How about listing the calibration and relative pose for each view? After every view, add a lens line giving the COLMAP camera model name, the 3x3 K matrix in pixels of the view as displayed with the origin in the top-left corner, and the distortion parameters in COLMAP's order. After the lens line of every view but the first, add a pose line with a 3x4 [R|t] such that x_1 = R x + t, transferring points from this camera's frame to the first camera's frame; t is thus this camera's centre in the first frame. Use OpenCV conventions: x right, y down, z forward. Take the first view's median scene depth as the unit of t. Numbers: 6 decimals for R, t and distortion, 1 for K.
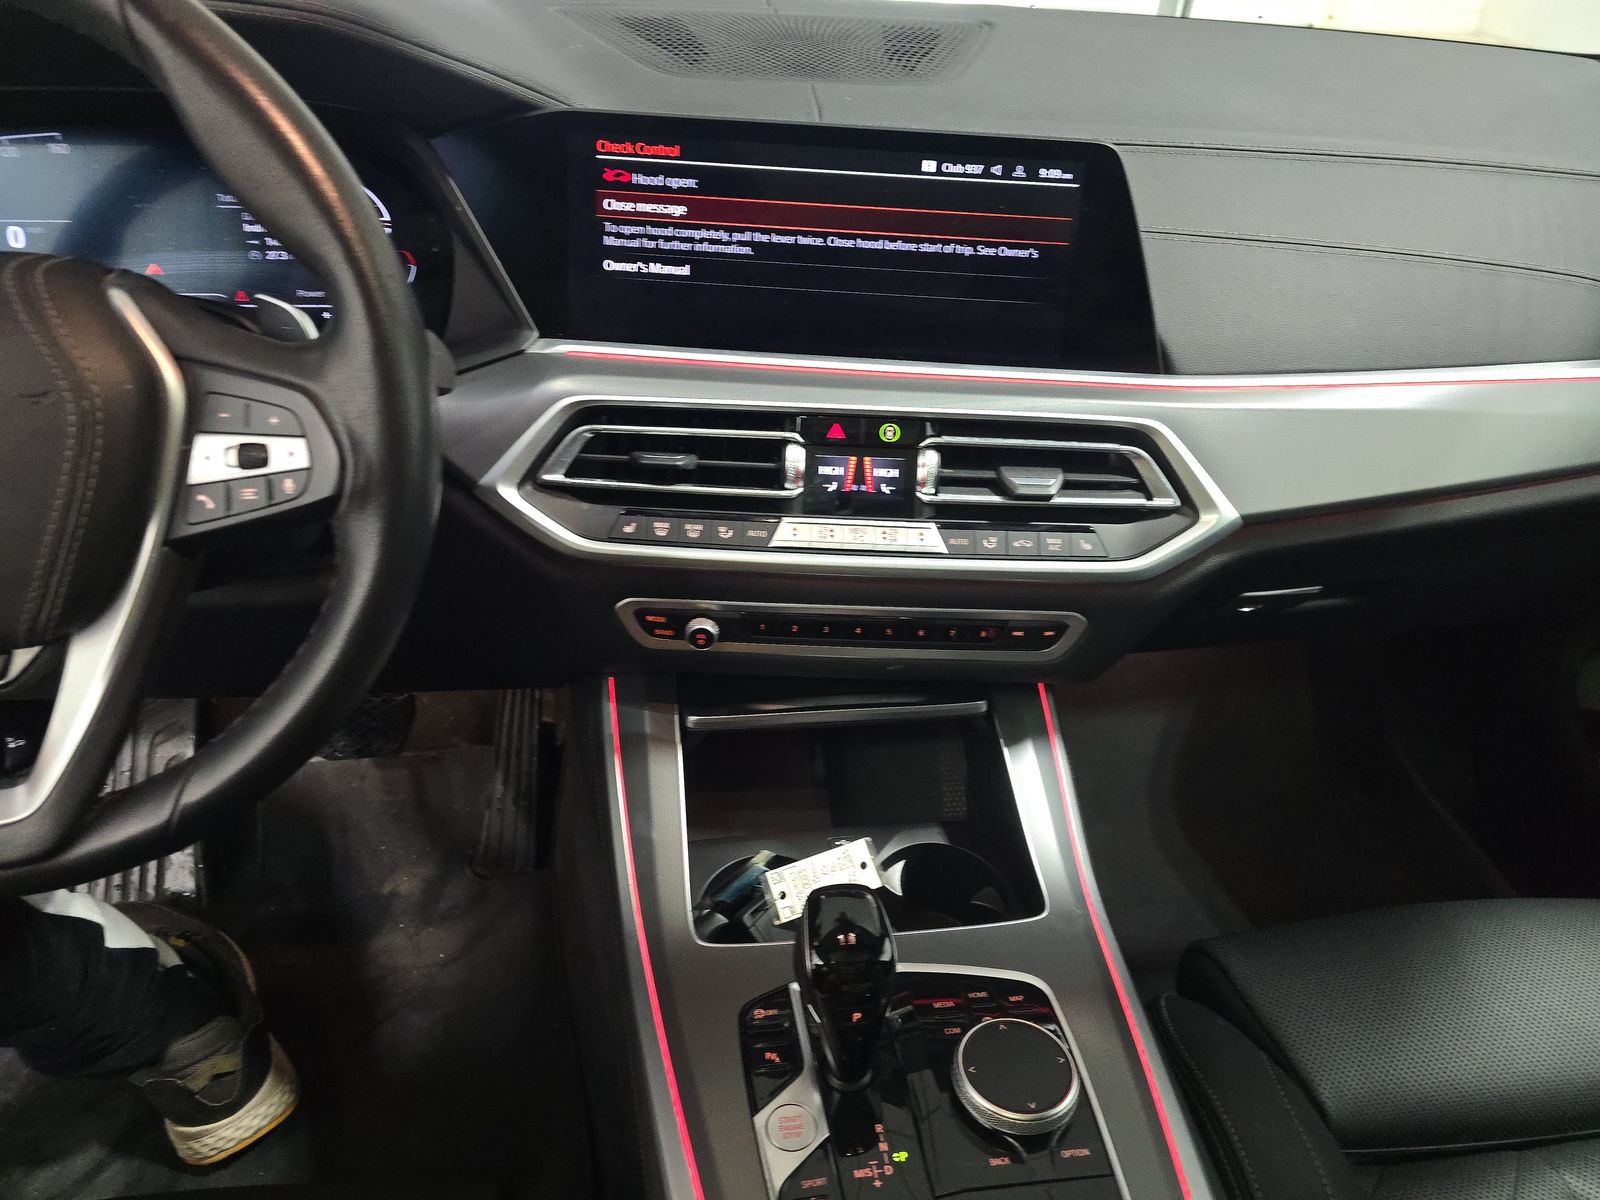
lens RADIAL K [[1066.0, 0, 800.0], [0, 1066.0, 600.0], [0, 0, 1]] dist [0.089943, -0.188236]
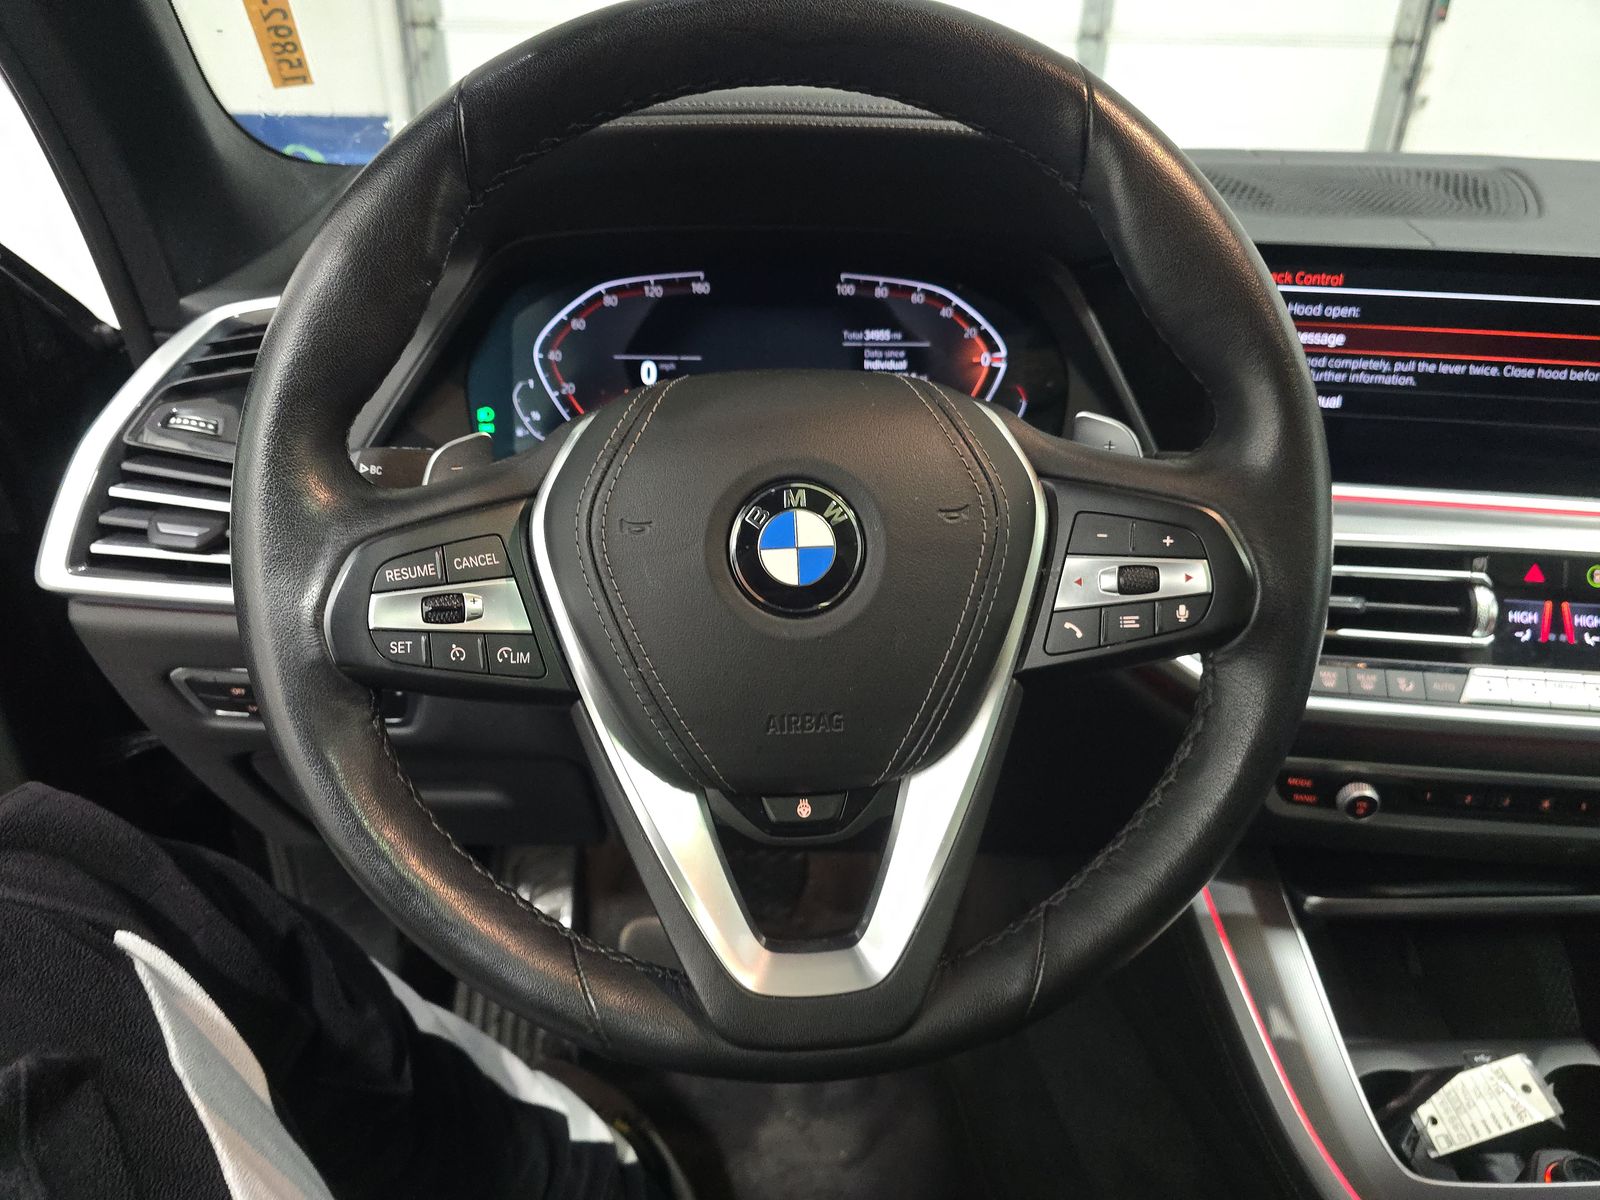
lens RADIAL K [[1098.9, 0, 800.0], [0, 1098.9, 600.0], [0, 0, 1]] dist [-0.010322, 0.002190]
pose [[0.995884, 0.015910, -0.089226, -0.486448], [-0.029624, 0.987541, -0.154551, 0.022074], [0.085655, 0.156558, 0.983948, 0.057299]]
